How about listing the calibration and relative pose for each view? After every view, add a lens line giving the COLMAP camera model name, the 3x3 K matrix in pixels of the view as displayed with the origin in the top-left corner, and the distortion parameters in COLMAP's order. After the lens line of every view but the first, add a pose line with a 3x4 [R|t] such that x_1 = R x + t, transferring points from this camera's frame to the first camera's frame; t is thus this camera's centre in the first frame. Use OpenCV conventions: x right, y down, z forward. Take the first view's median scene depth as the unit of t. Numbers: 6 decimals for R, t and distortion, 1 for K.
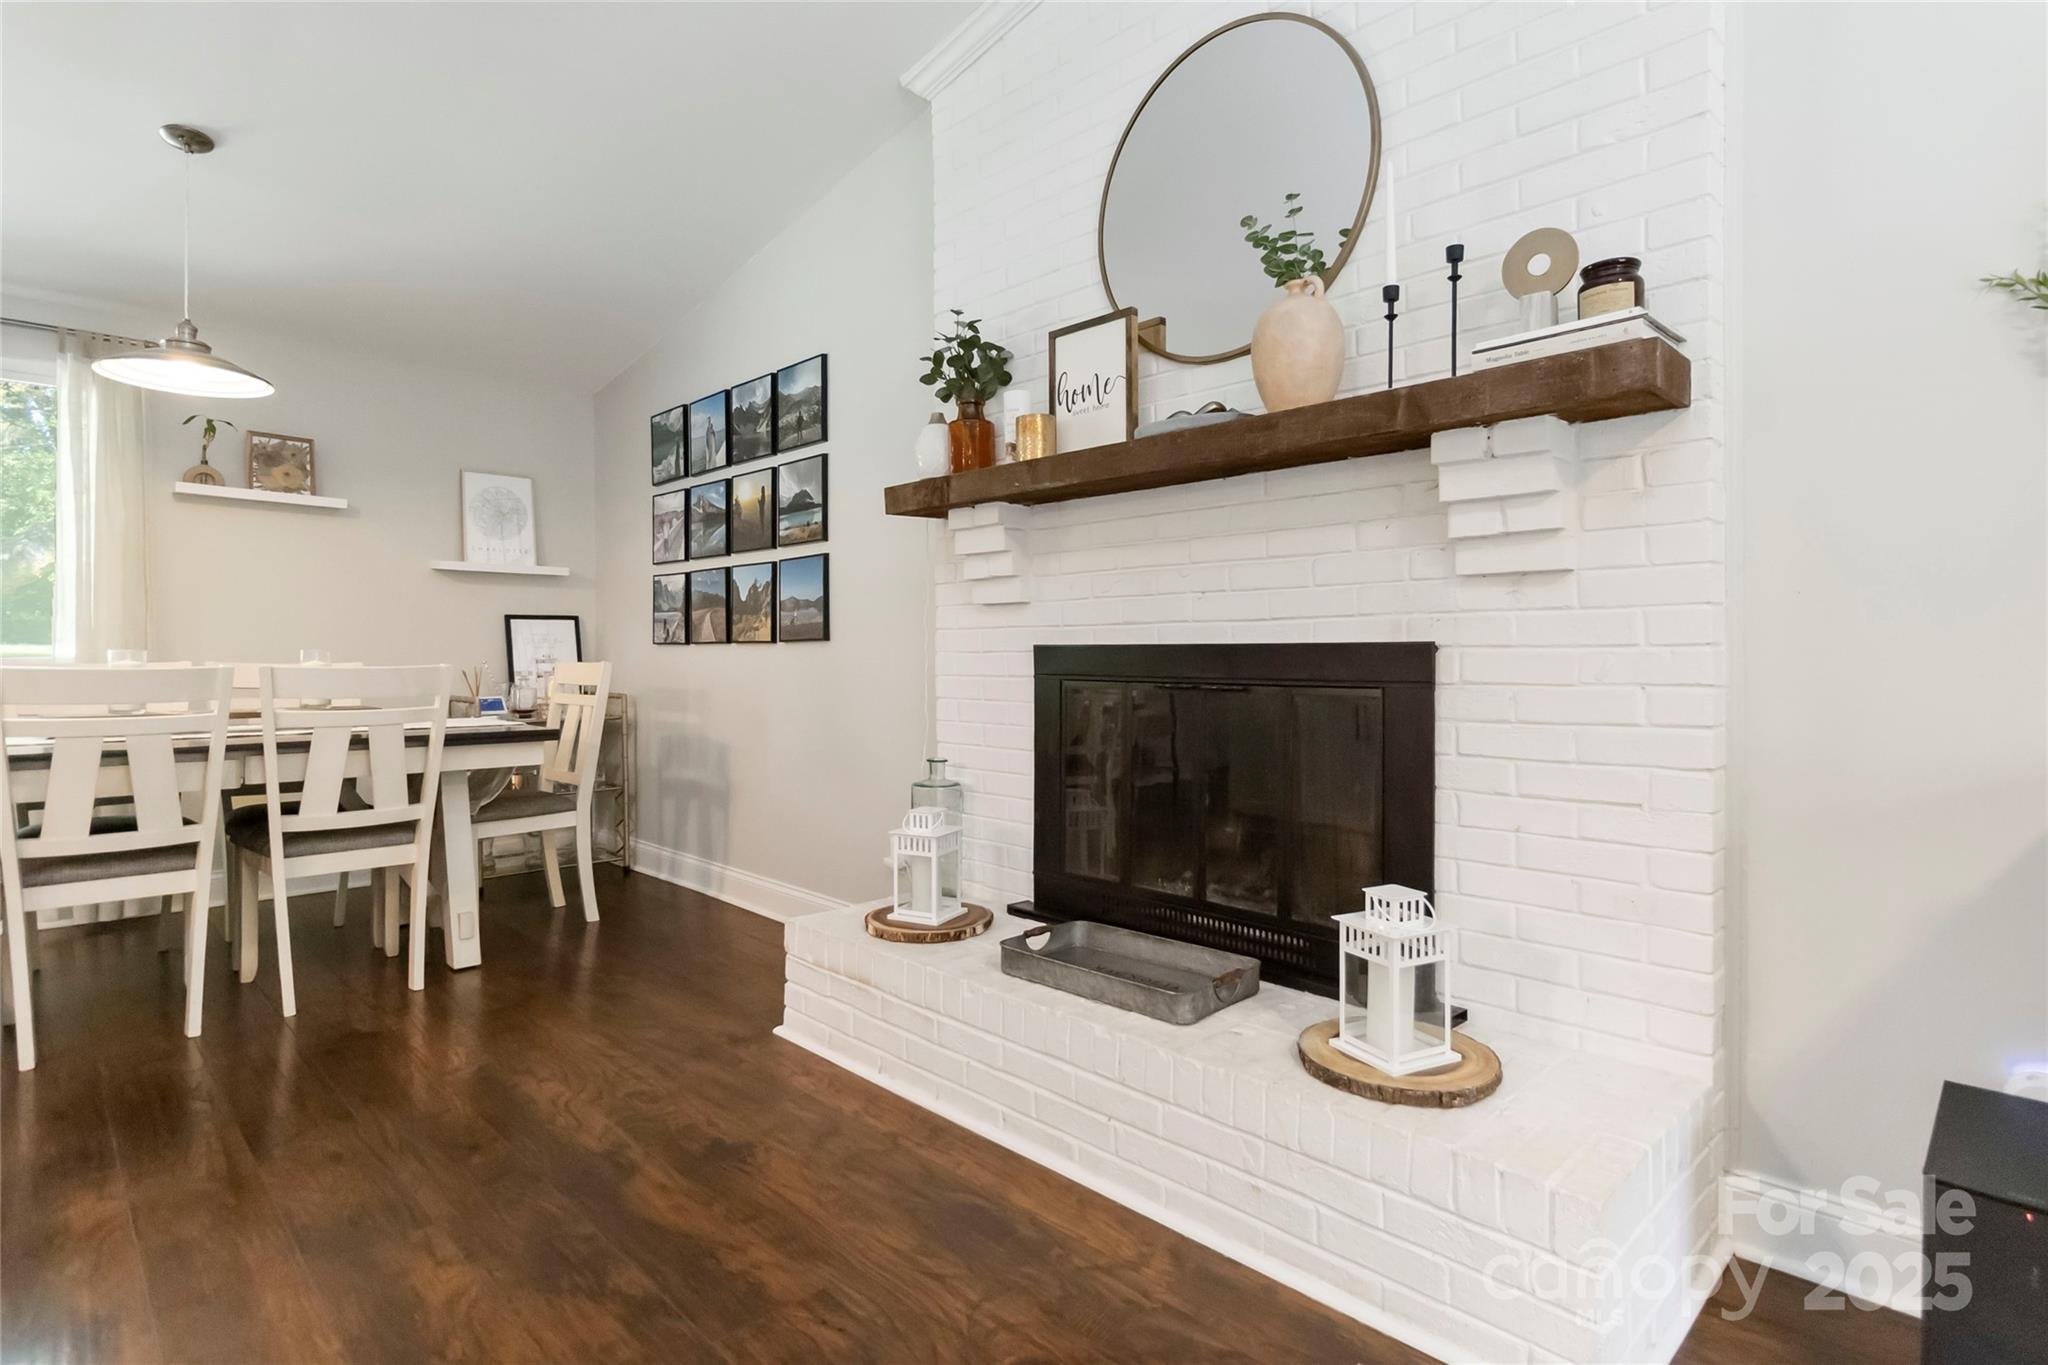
lens RADIAL K [[1027.2, 0, 1020.2], [0, 1027.2, 661.0], [0, 0, 1]] dist [0.003447, 0.002203]
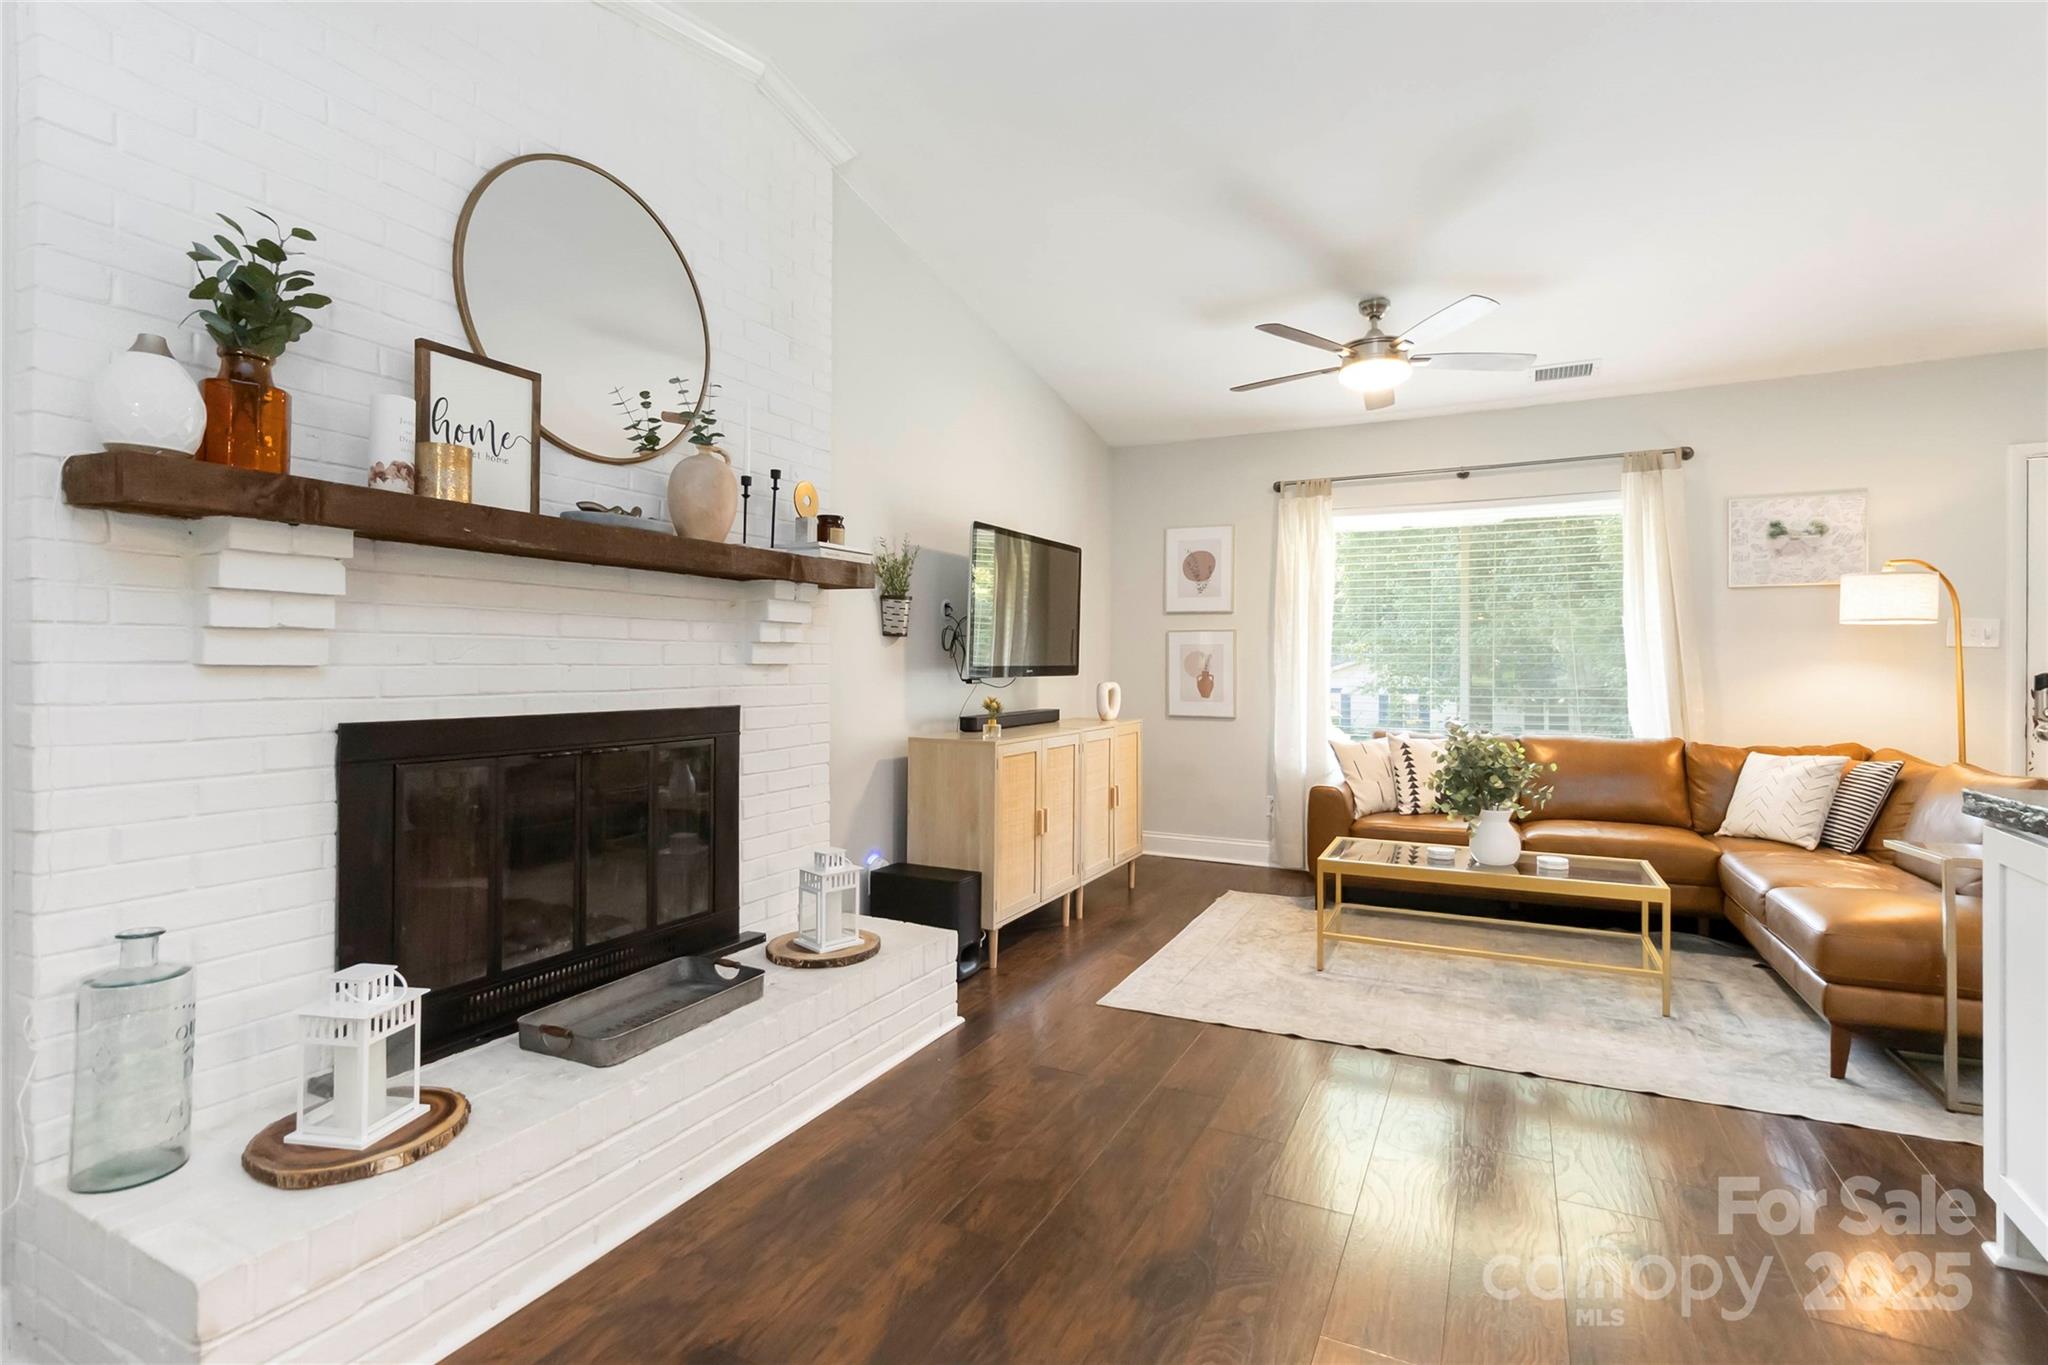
lens RADIAL K [[950.0, 0, 1035.1], [0, 950.0, 668.1], [0, 0, 1]] dist [-0.000241, 0.001458]
pose [[-0.321328, -0.001484, 0.946967, -0.745887], [0.003502, 0.999990, 0.002755, -0.052038], [-0.946961, 0.004202, -0.321320, 0.692694]]
